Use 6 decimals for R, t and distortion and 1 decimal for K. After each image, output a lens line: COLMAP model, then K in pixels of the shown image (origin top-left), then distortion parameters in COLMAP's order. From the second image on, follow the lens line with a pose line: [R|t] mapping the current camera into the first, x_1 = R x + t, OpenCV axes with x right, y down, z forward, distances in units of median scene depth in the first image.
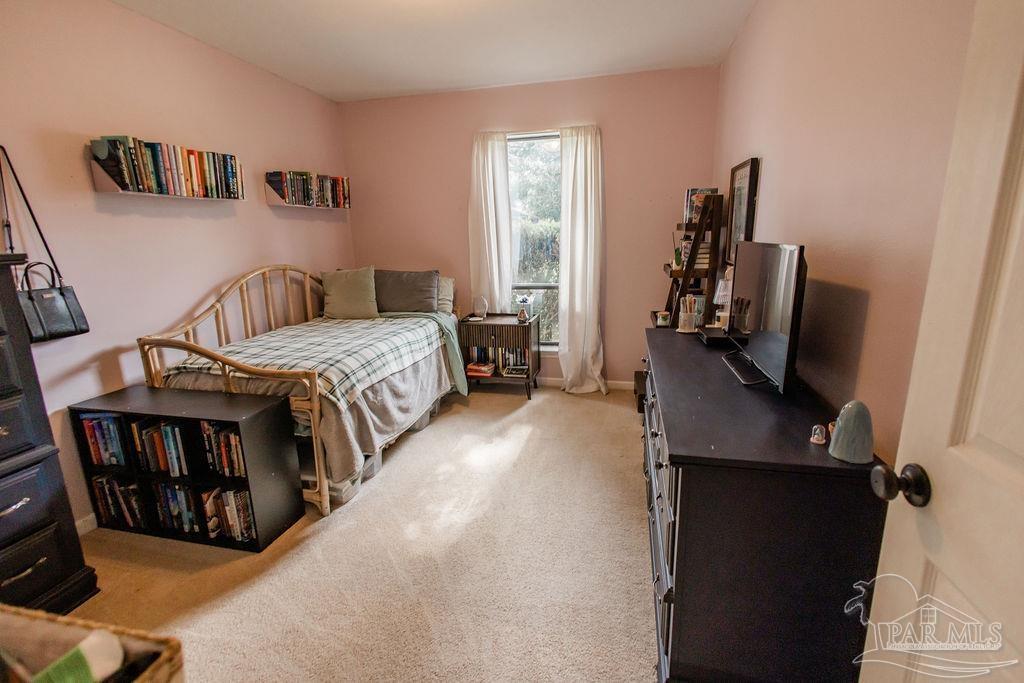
lens RADIAL K [[465.4, 0, 509.5], [0, 465.4, 342.7], [0, 0, 1]] dist [0.005974, -0.001824]
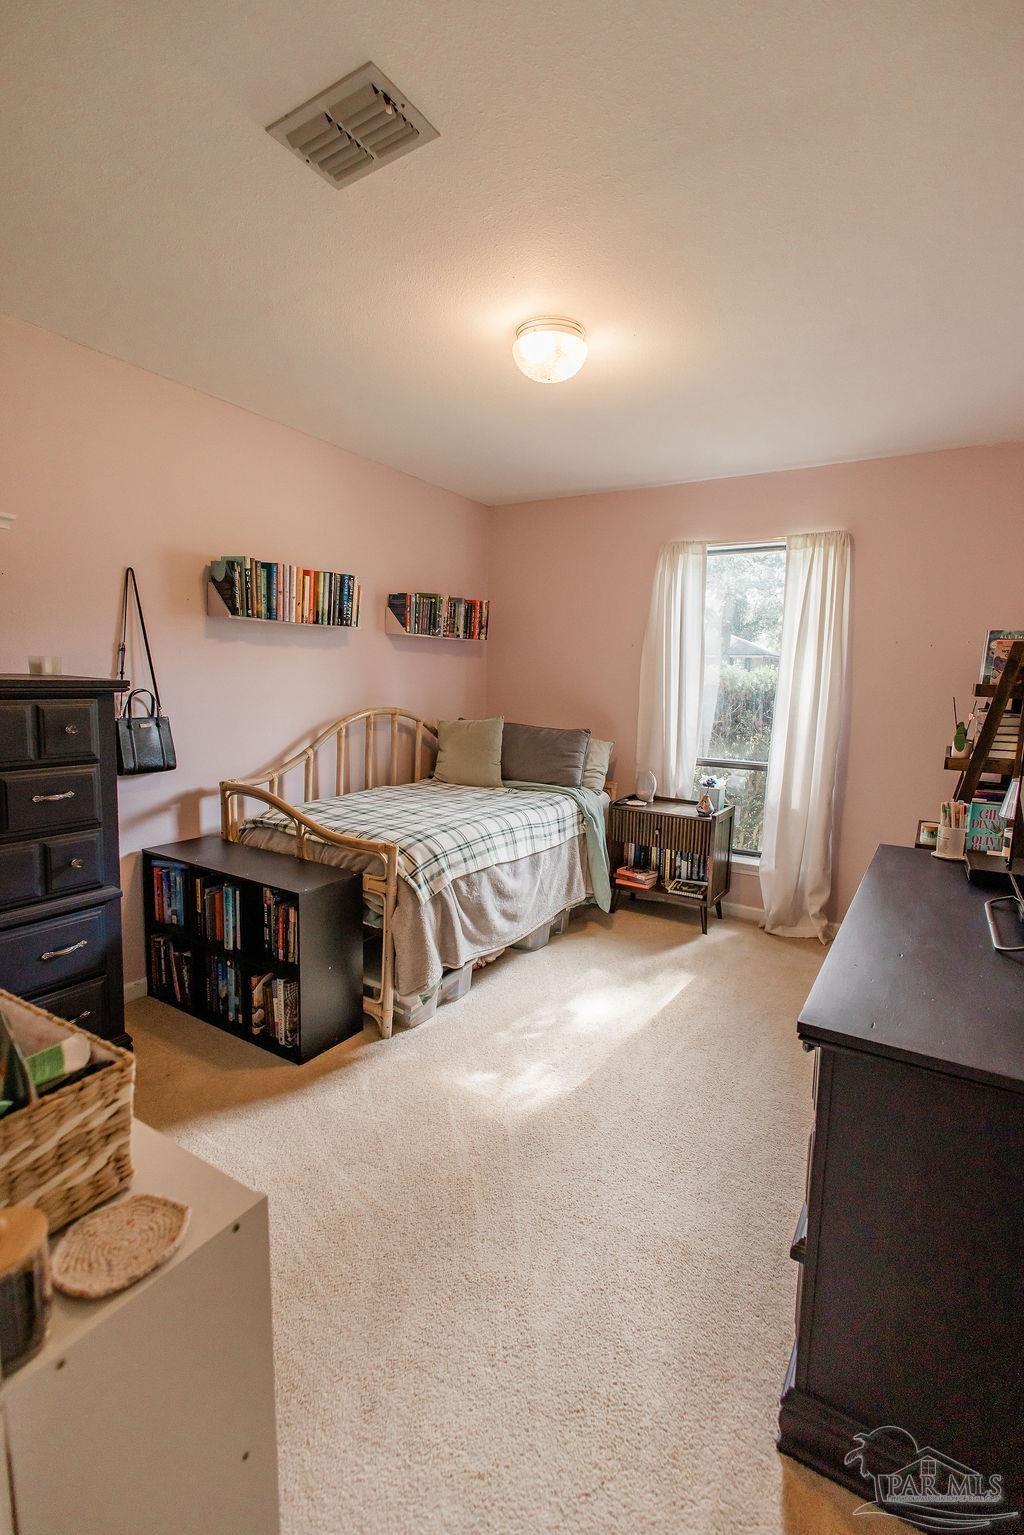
lens RADIAL K [[697.6, 0, 510.5], [0, 697.6, 763.0], [0, 0, 1]] dist [0.005974, -0.001824]
pose [[0.946612, 0.088902, -0.309875, 0.094357], [-0.120741, 0.989030, -0.085092, 0.001315], [0.298911, 0.117964, 0.946962, -0.057501]]
